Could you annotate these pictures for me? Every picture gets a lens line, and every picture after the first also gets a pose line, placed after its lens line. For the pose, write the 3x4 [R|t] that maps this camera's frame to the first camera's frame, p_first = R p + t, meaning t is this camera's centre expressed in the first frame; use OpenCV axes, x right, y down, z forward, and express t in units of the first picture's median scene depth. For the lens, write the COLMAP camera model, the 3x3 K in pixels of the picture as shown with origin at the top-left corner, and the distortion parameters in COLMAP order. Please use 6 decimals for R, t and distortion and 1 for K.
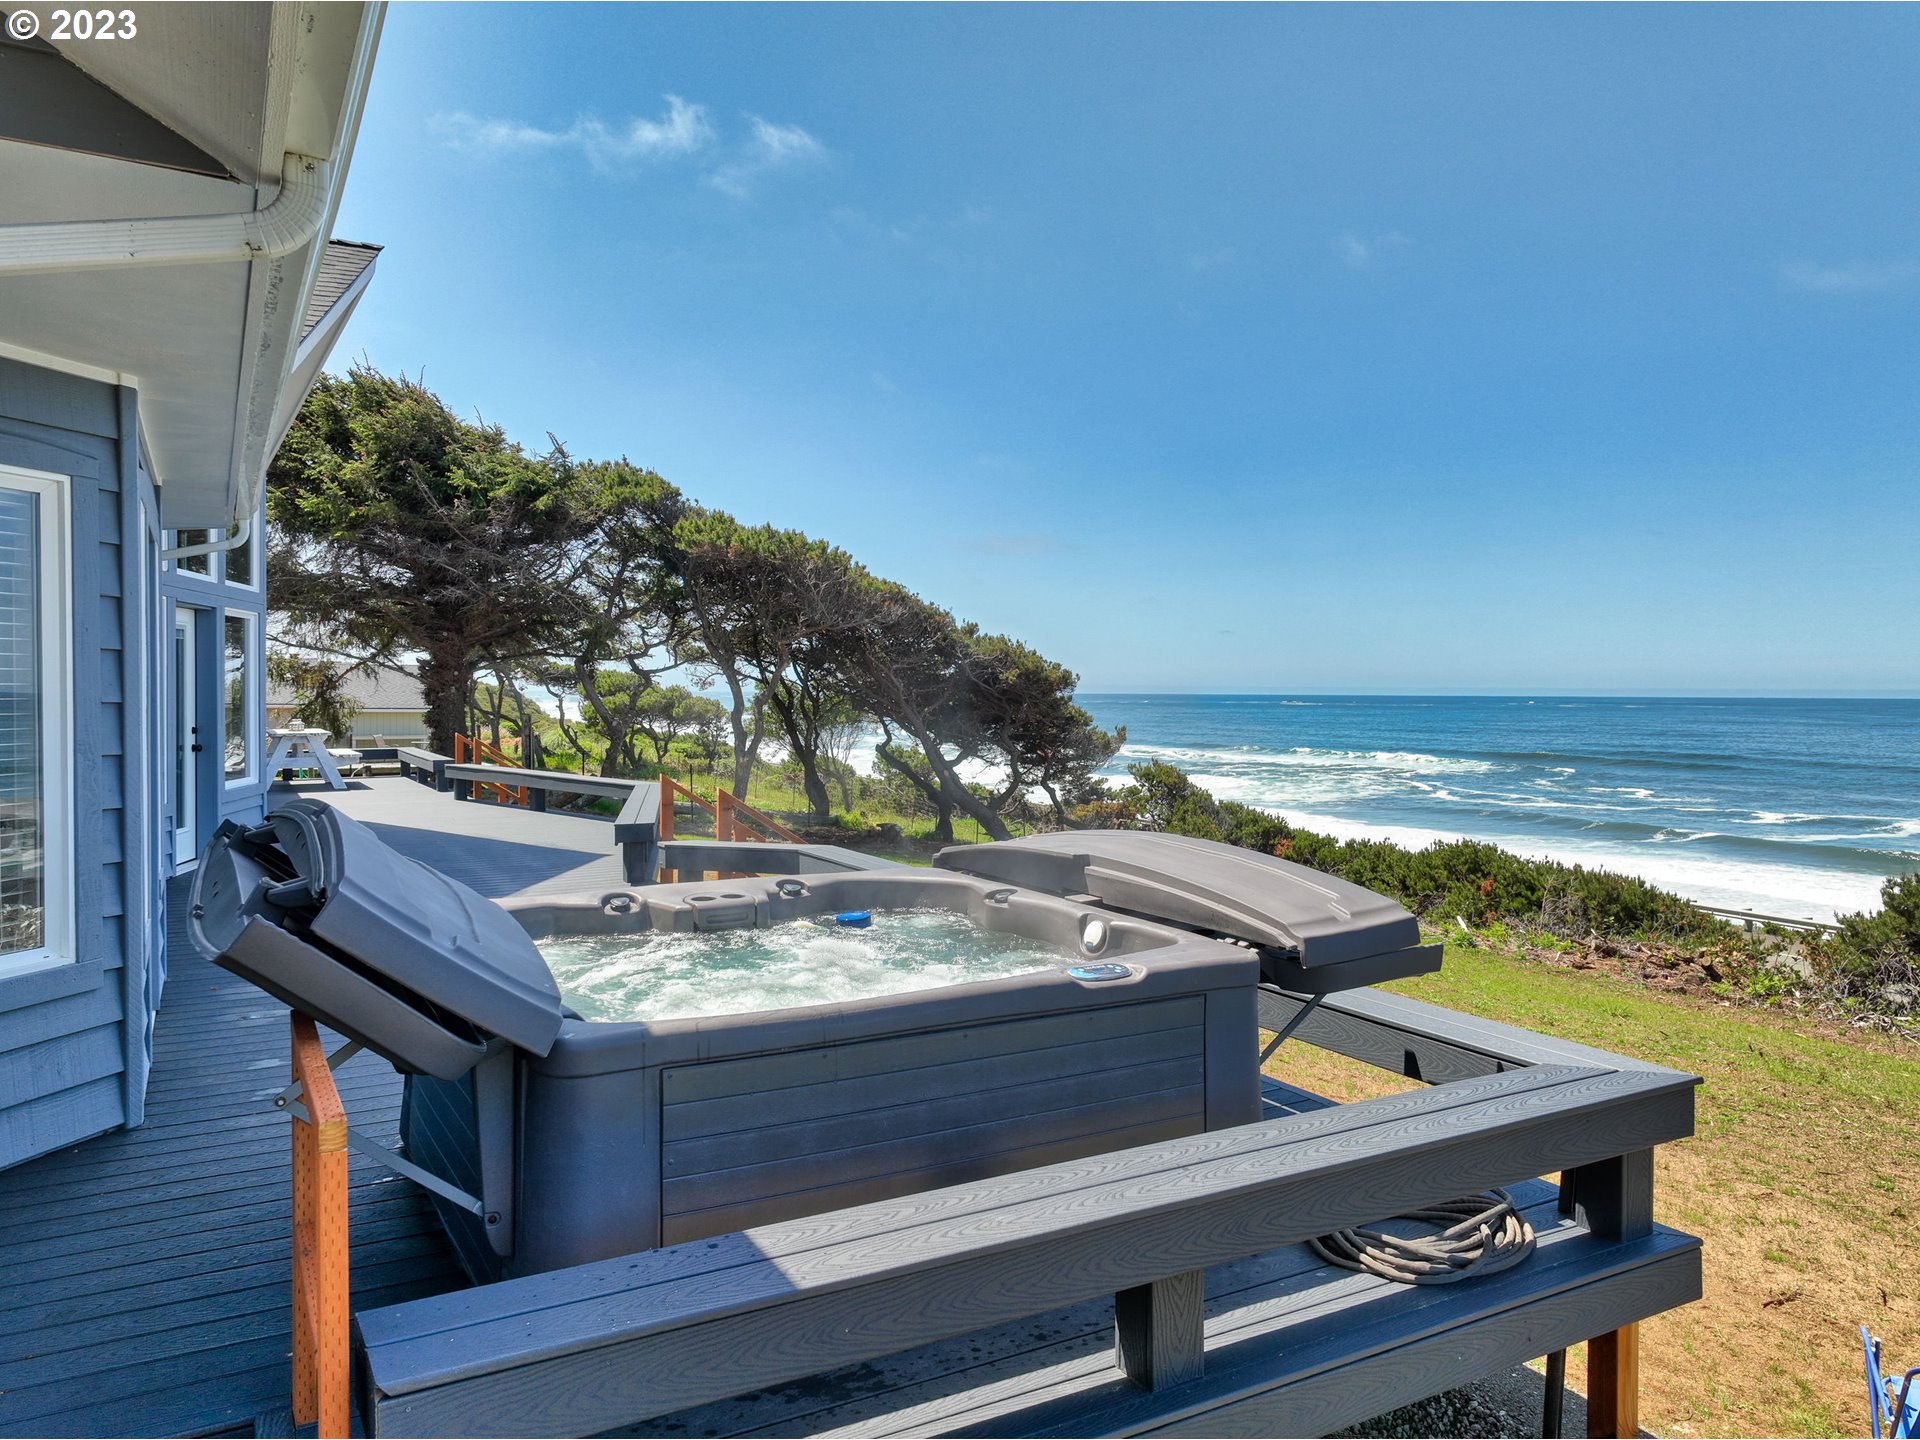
lens RADIAL K [[1339.0, 0, 960.0], [0, 1339.0, 720.0], [0, 0, 1]] dist [-0.000471, -0.000043]
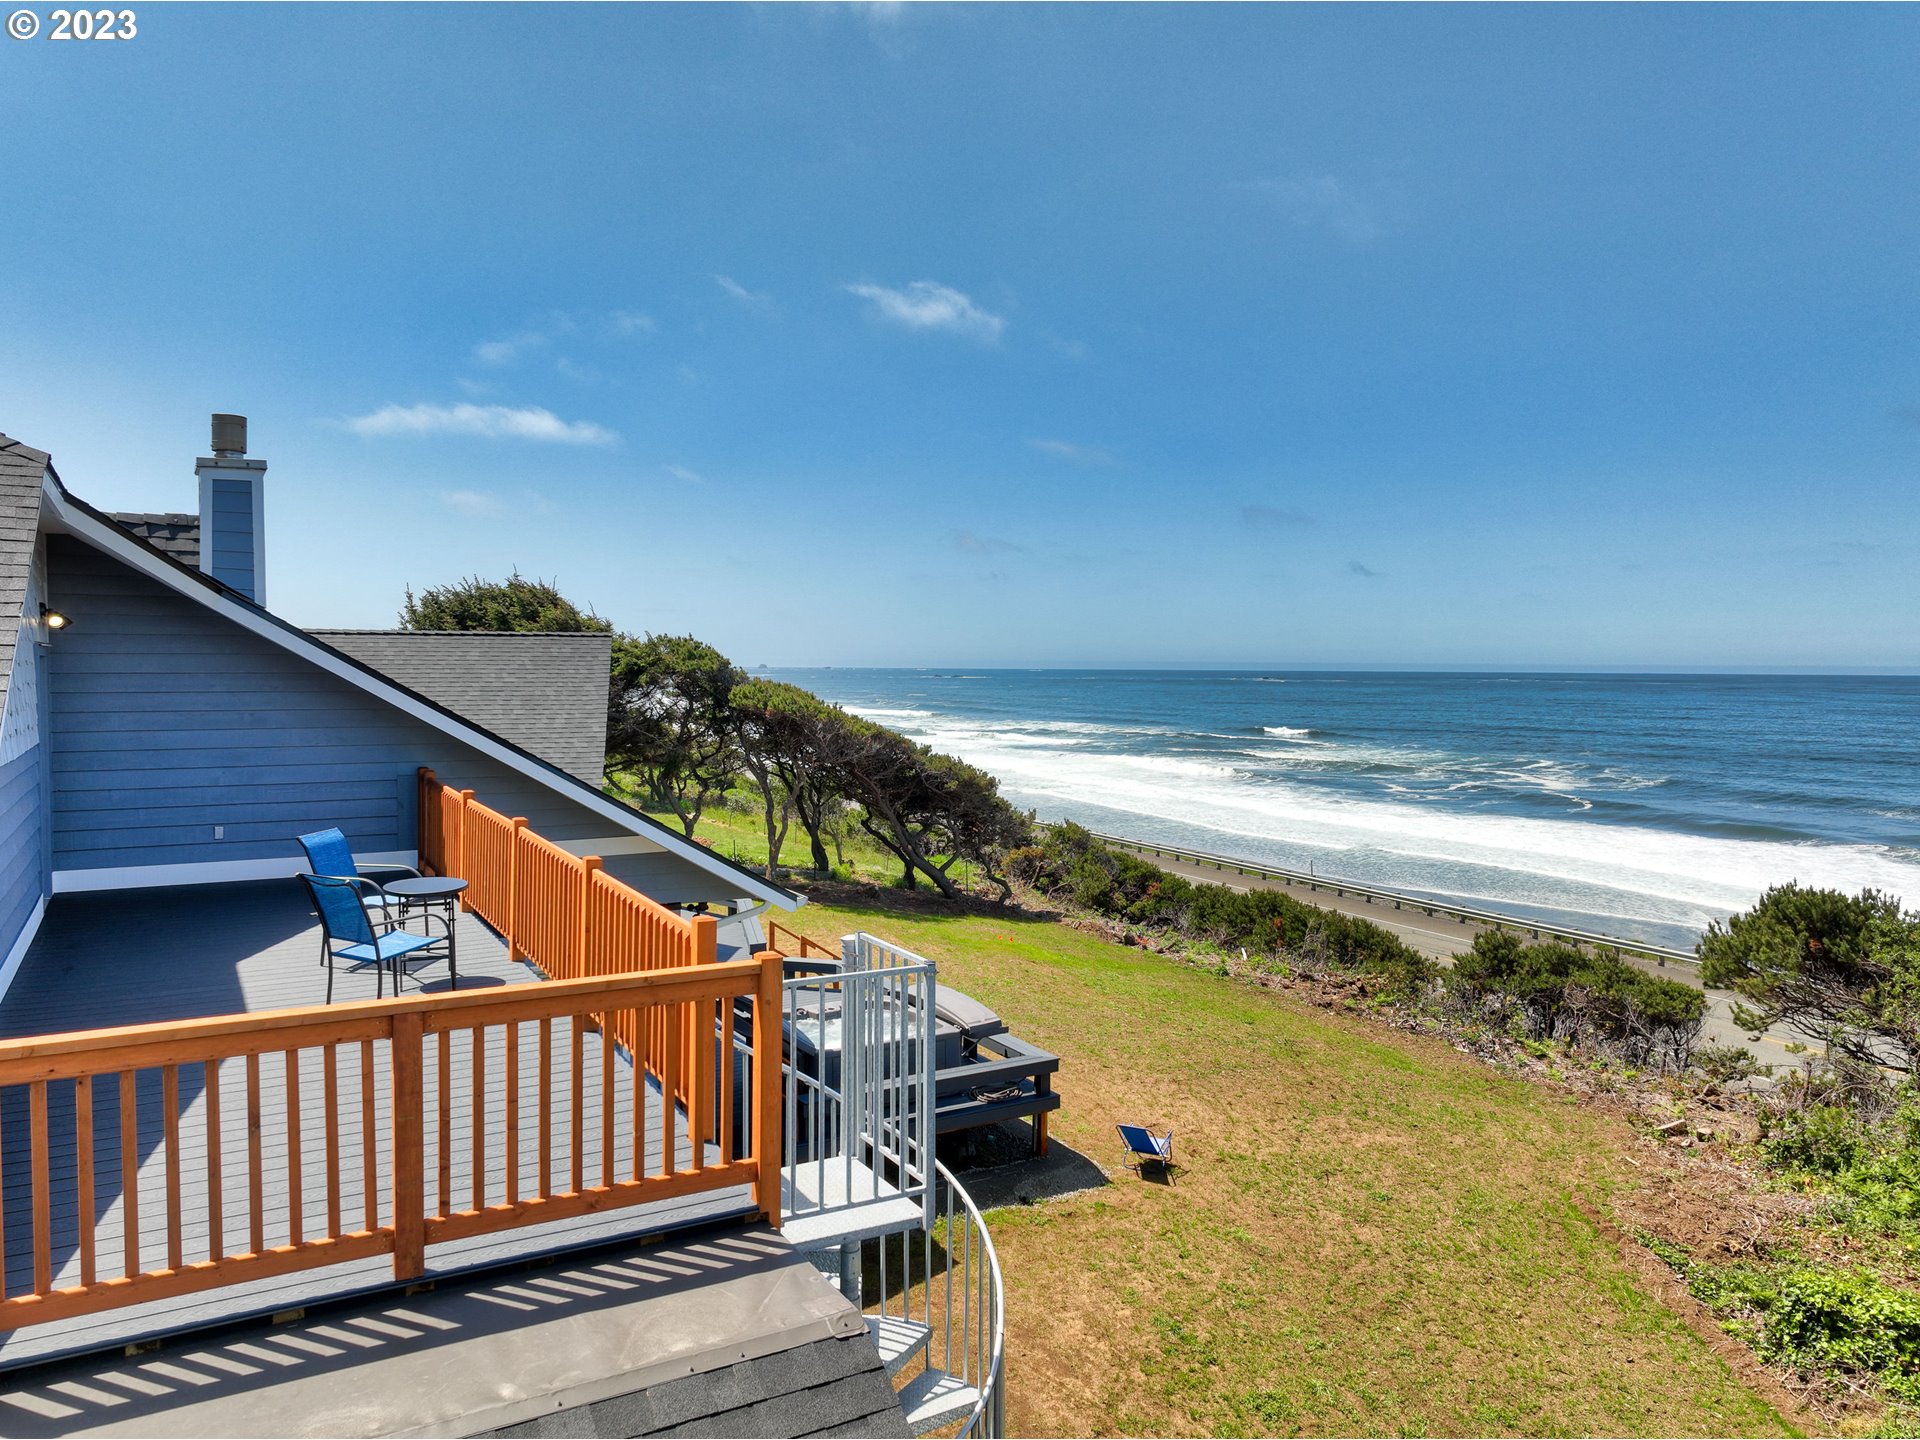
lens RADIAL K [[1339.0, 0, 960.0], [0, 1339.0, 720.0], [0, 0, 1]] dist [-0.000471, -0.000043]
pose [[0.999876, 0.000549, 0.015720, 0.022323], [-0.000848, 0.999818, 0.019035, -0.131435], [-0.015707, -0.019046, 0.999695, -0.478608]]
